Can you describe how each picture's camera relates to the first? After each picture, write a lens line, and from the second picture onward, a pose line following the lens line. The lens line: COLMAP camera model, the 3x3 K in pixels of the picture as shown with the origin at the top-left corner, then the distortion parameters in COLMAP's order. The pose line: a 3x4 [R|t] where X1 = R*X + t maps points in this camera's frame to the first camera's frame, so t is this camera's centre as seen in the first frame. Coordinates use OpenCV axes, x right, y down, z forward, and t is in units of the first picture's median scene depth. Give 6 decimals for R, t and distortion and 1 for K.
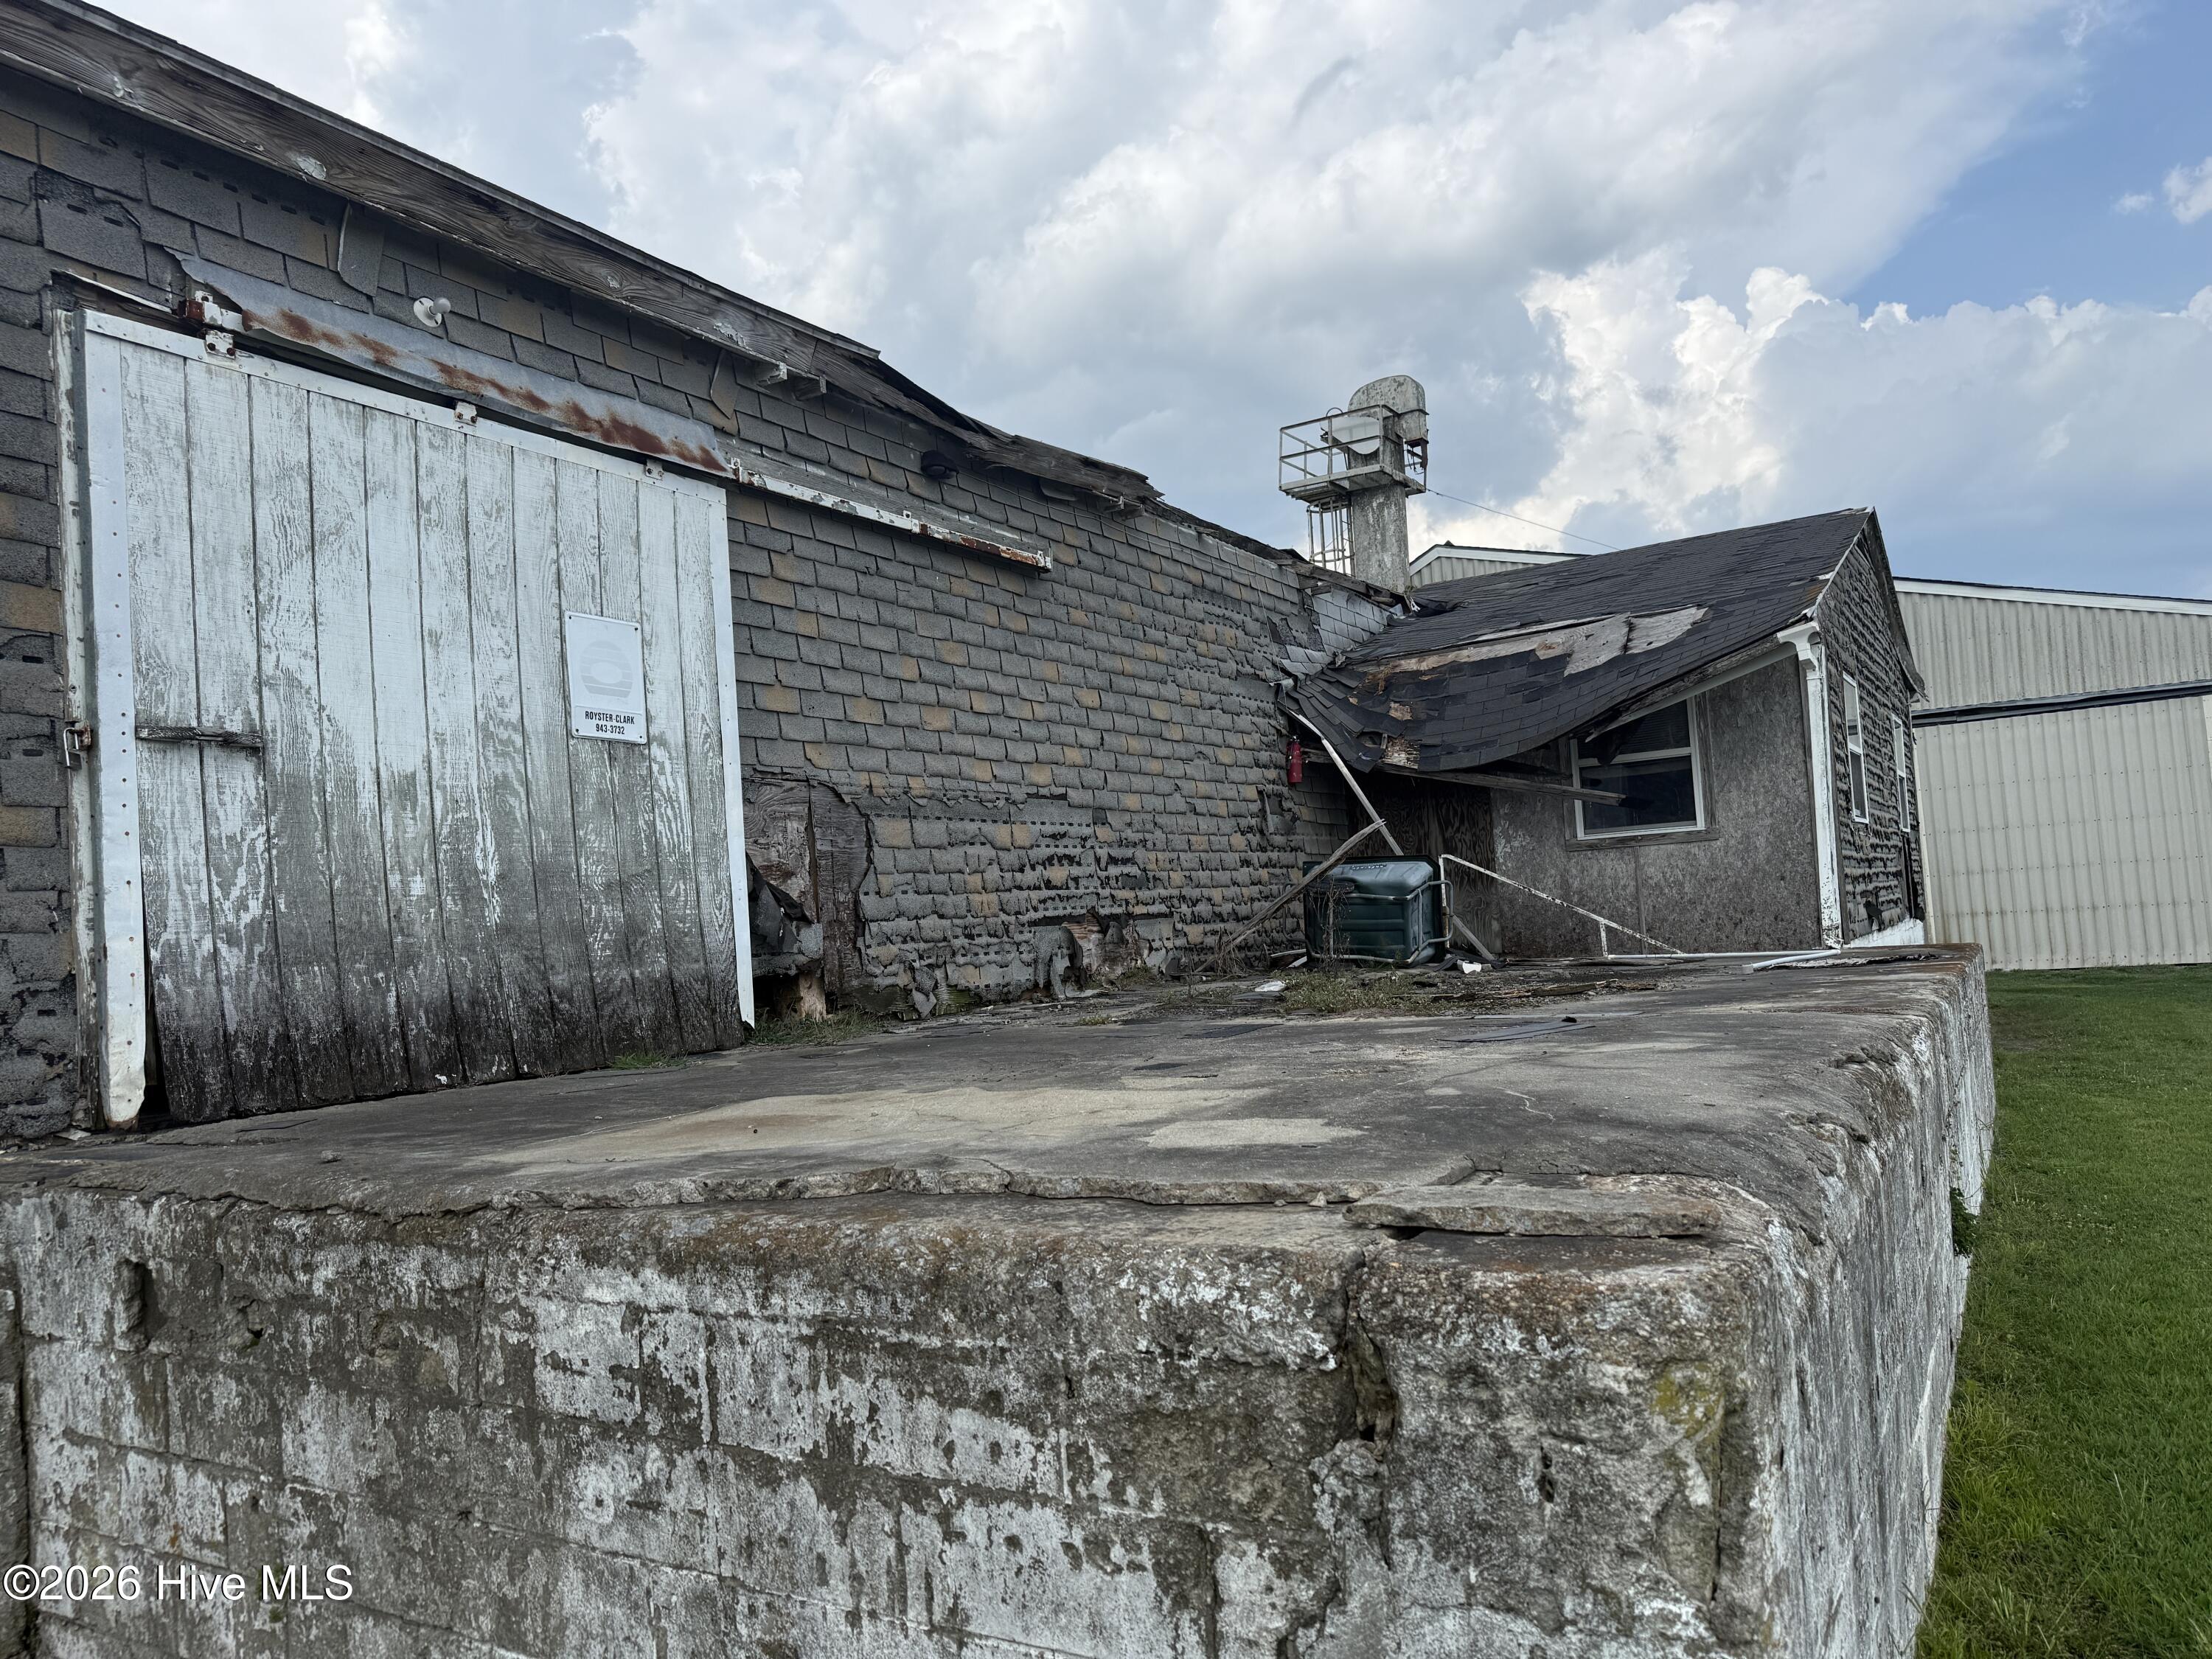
lens RADIAL K [[1550.7, 0, 1106.0], [0, 1550.7, 829.5], [0, 0, 1]] dist [0.159361, -0.316388]
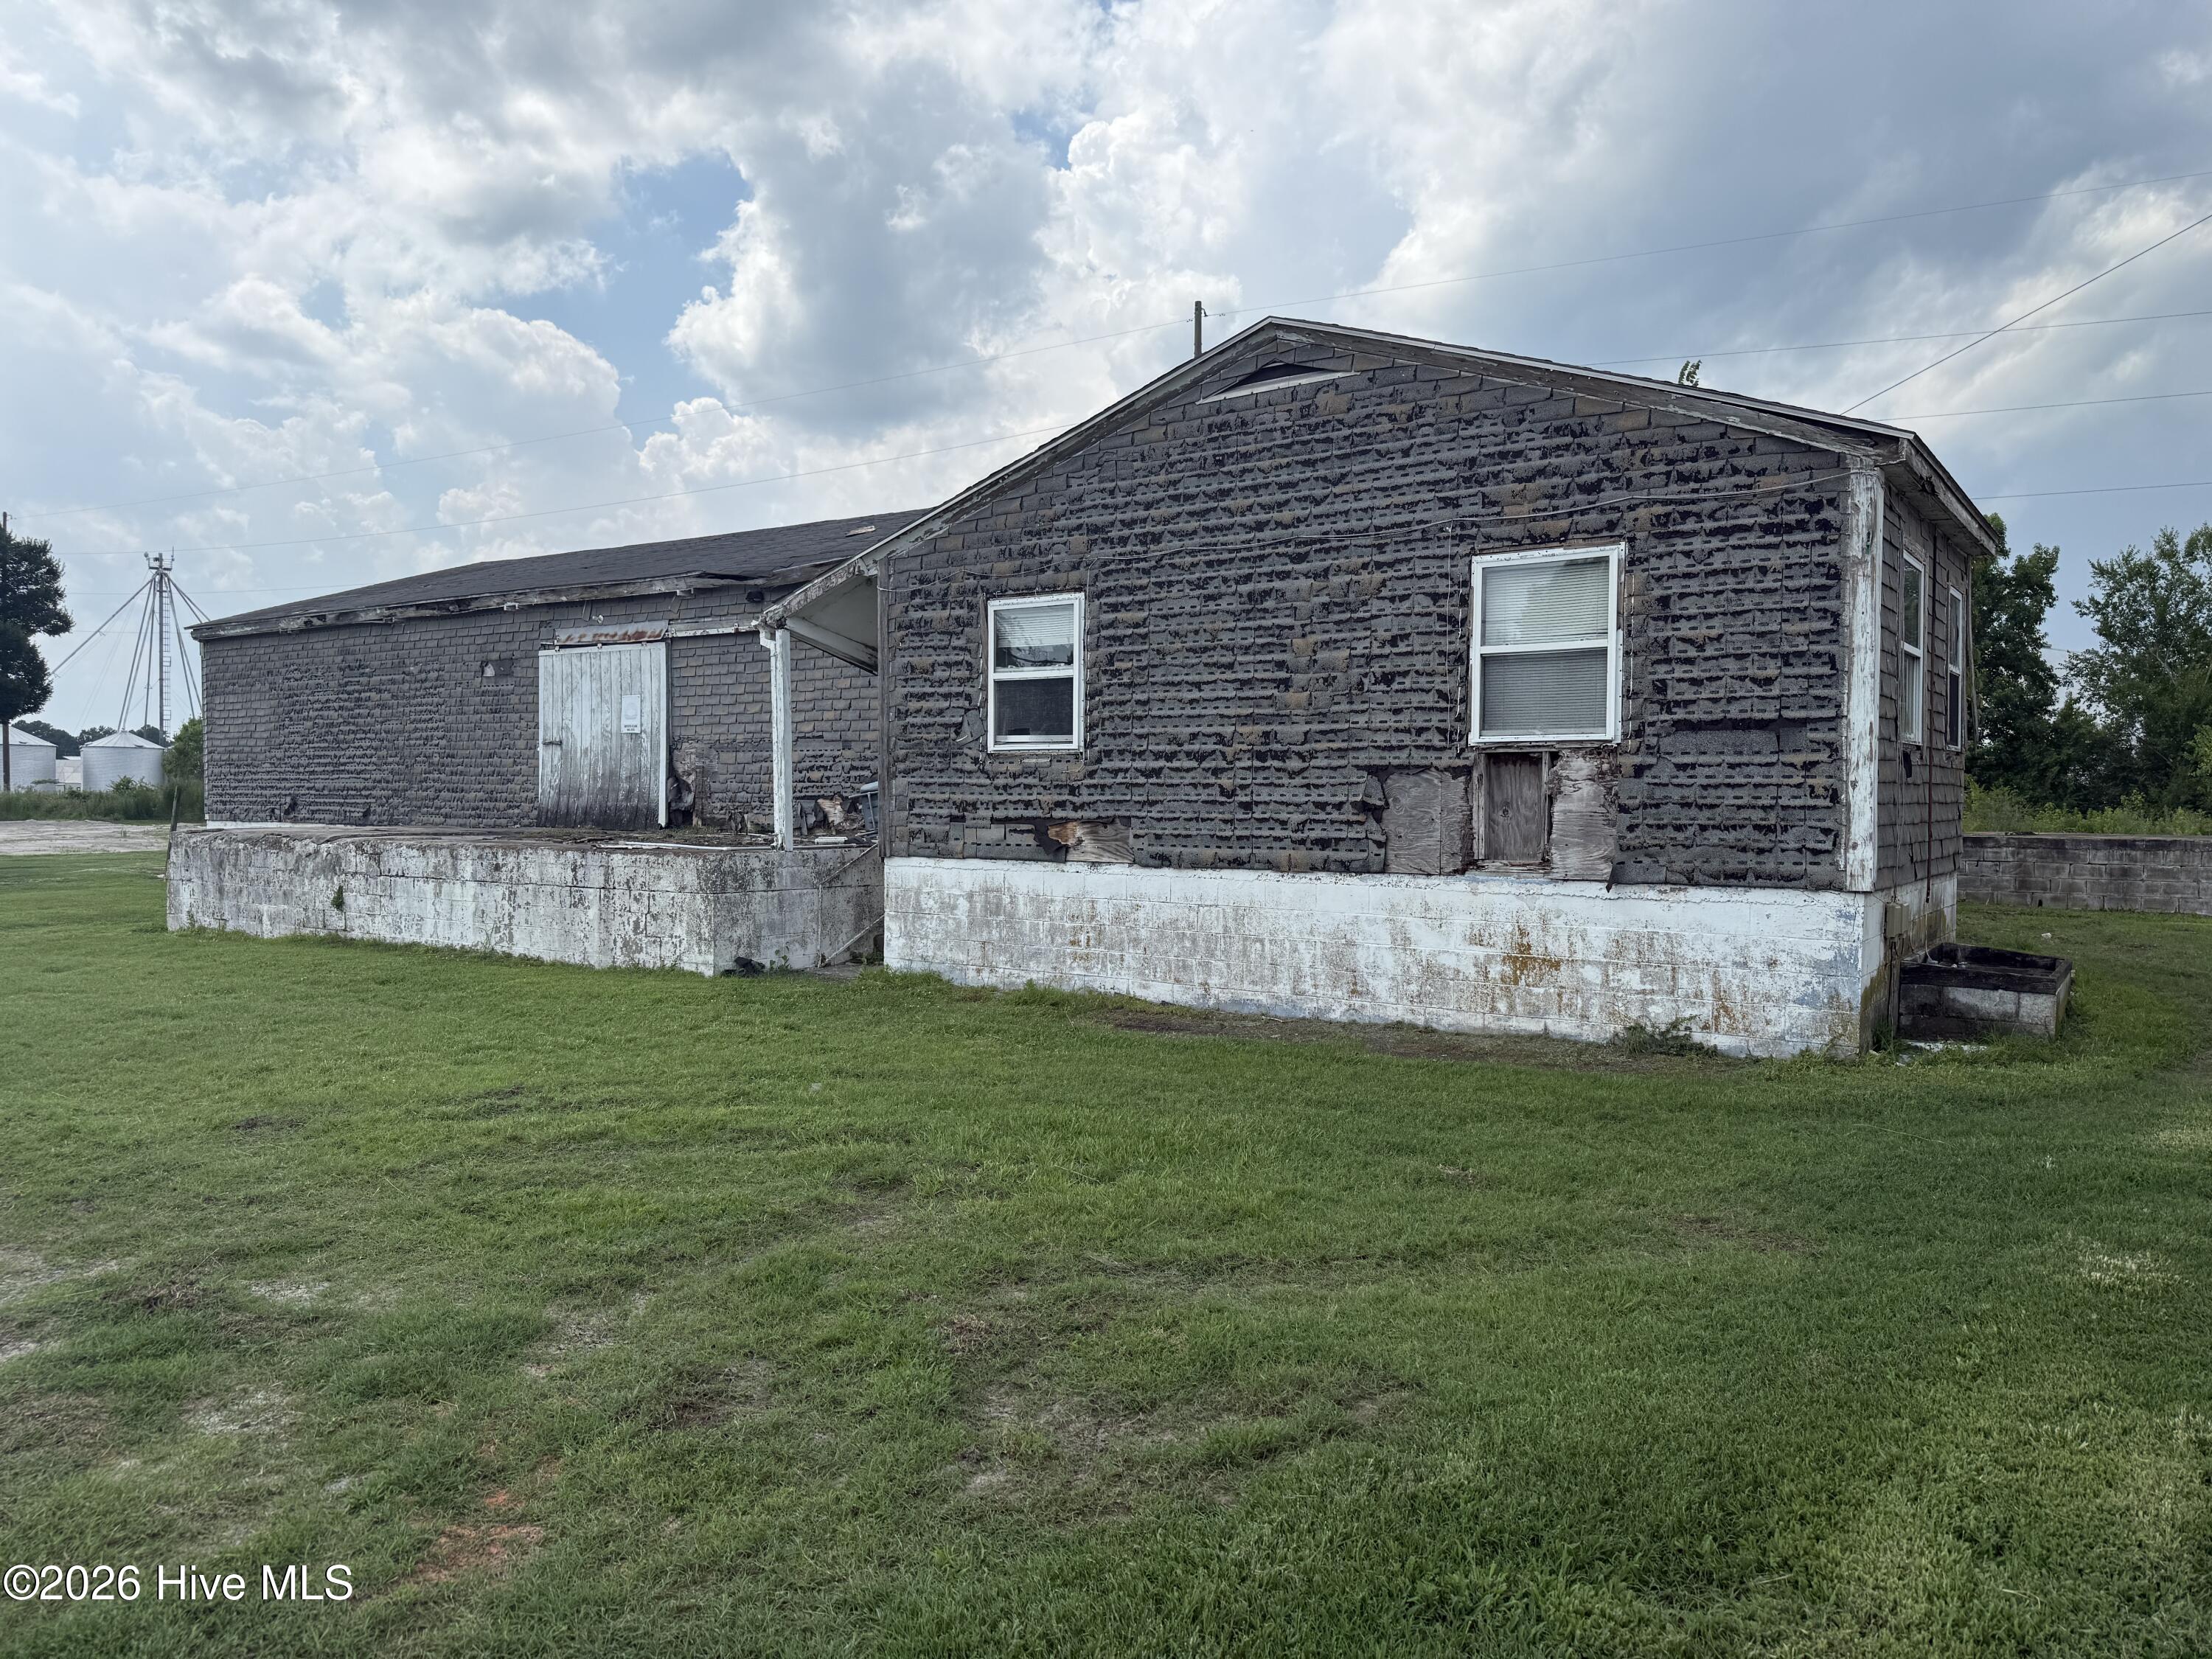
lens RADIAL K [[1550.7, 0, 1106.0], [0, 1550.7, 829.5], [0, 0, 1]] dist [0.159361, -0.316388]
pose [[-0.072032, 0.081999, -0.994026, 2.478122], [0.056827, 0.995333, 0.077989, -0.047626], [0.995782, -0.050870, -0.076356, 1.906348]]
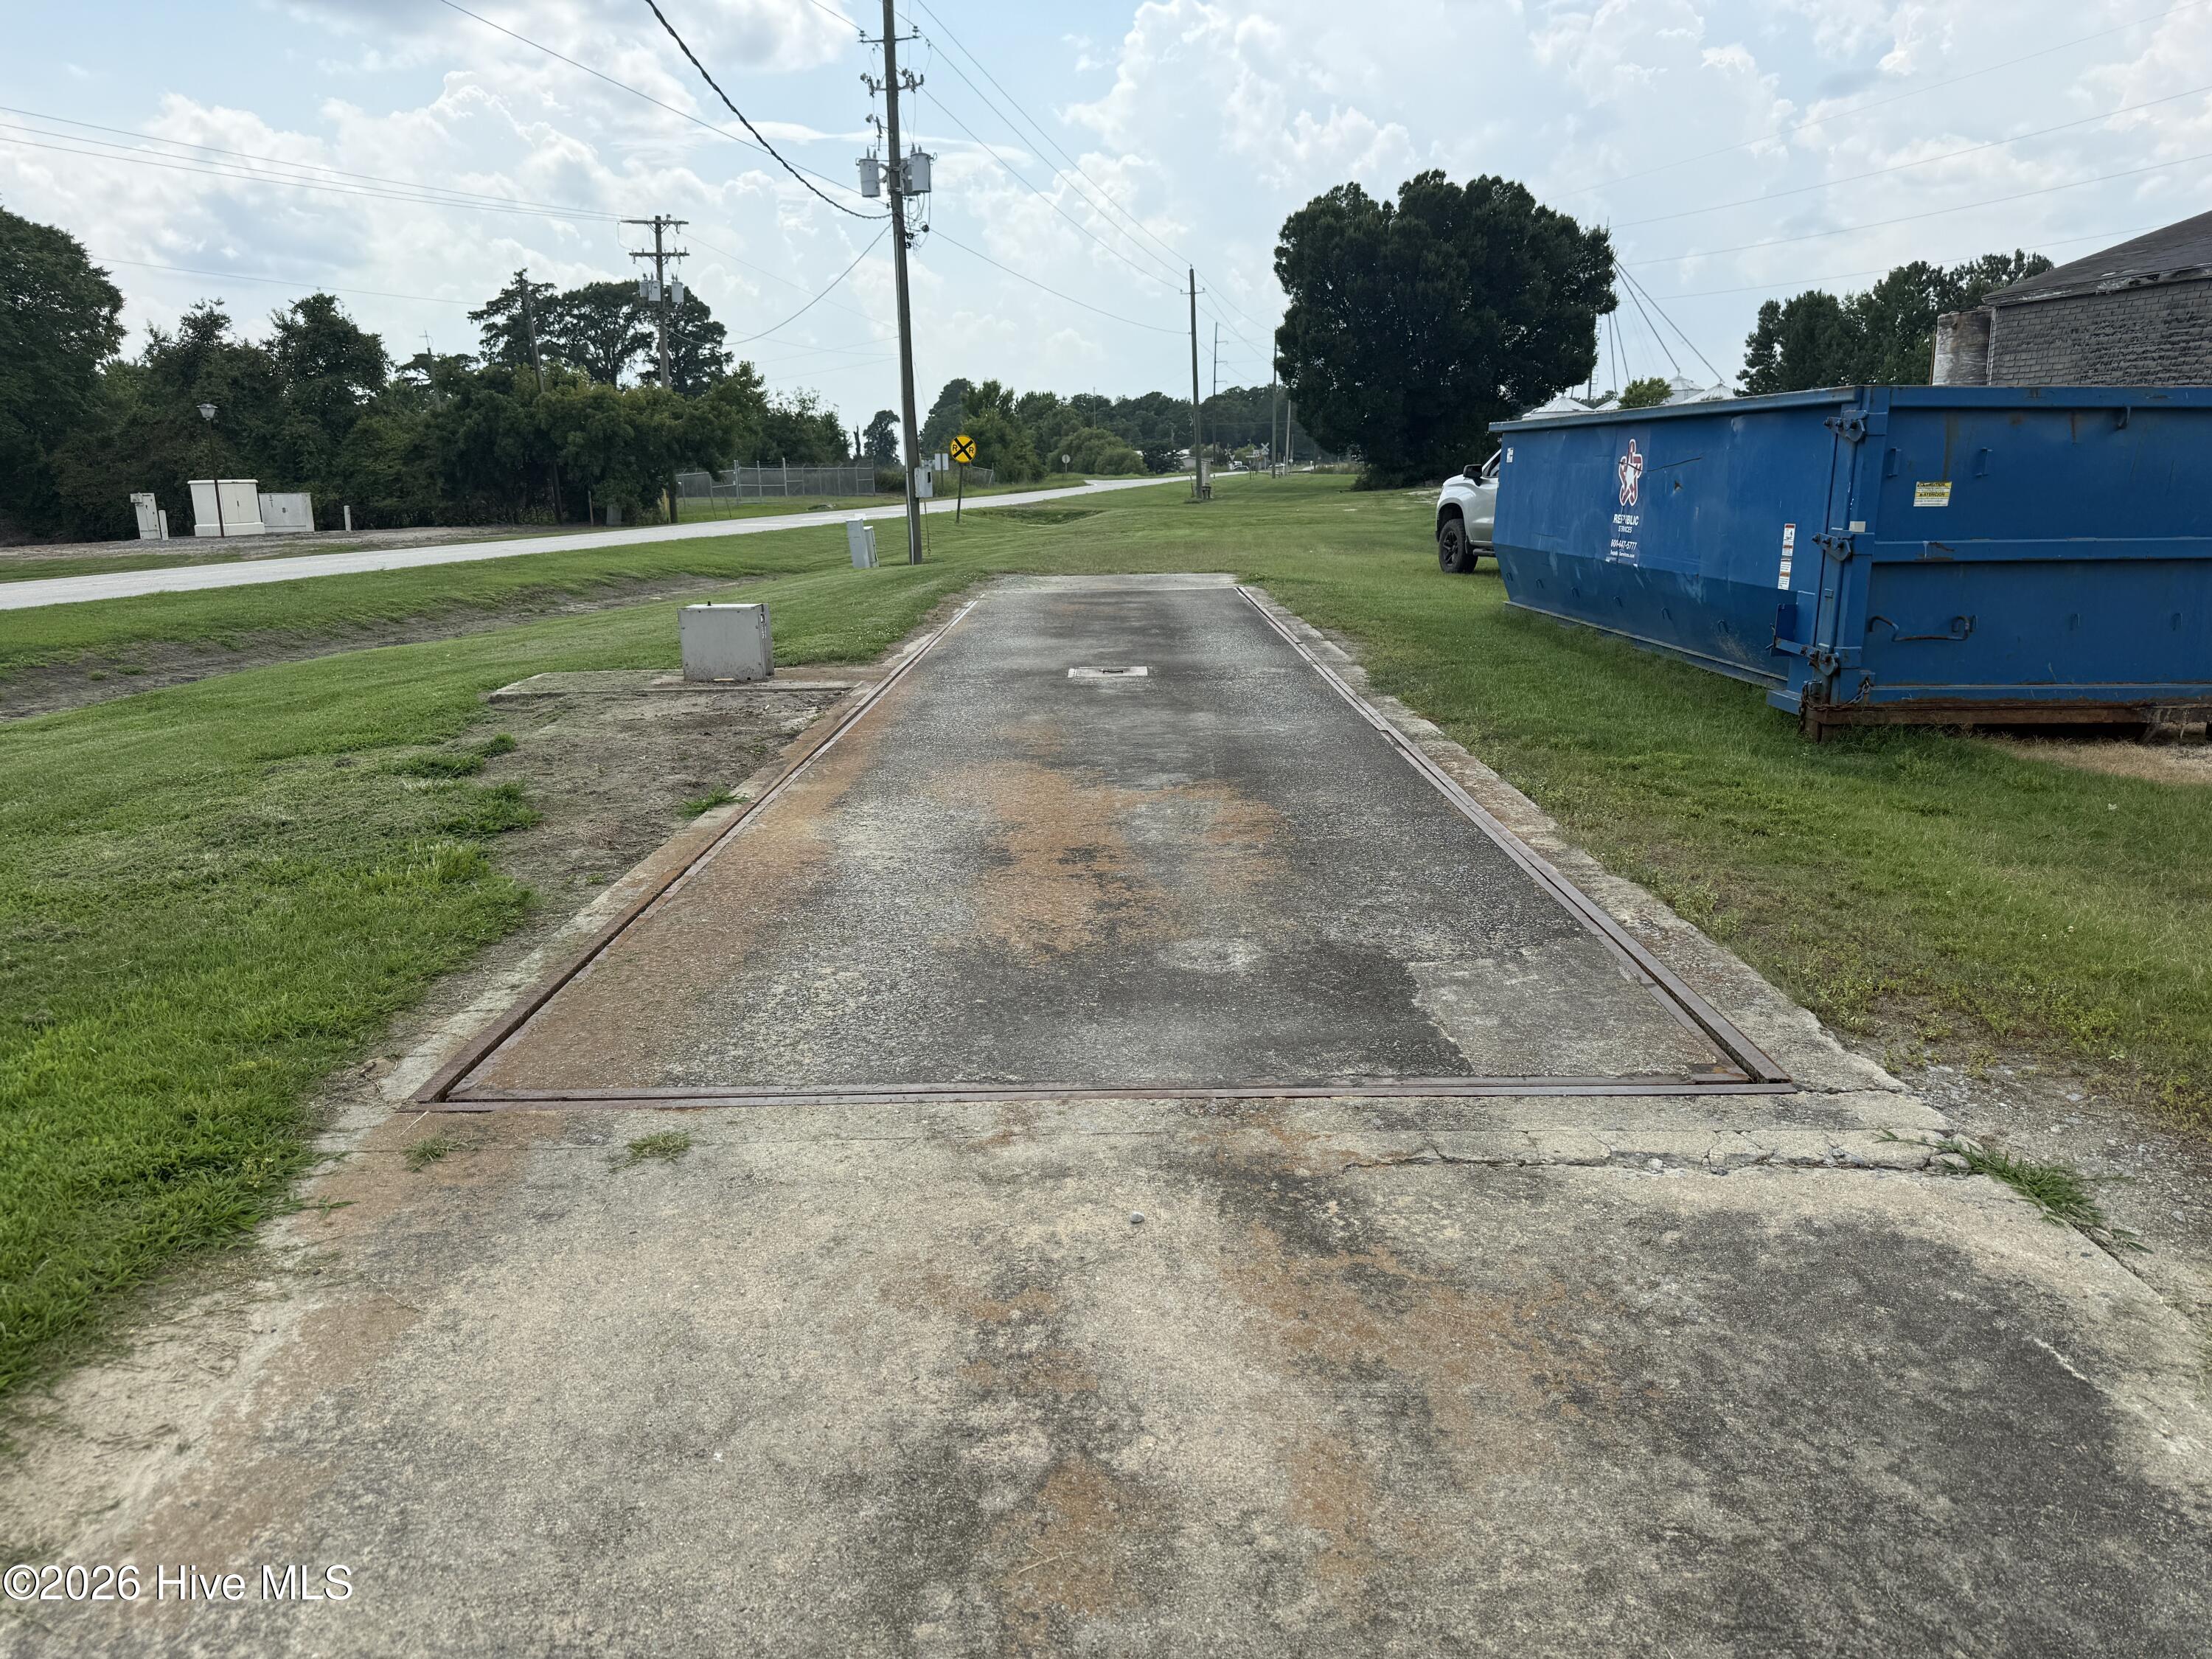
lens RADIAL K [[1534.8, 0, 1104.8], [0, 1534.8, 798.3], [0, 0, 1]] dist [0.085264, -0.045728]
pose [[-0.756470, 0.214923, -0.617707, 3.845455], [0.106647, 0.972358, 0.207715, -0.167506], [0.645275, 0.091254, -0.758480, 1.421695]]
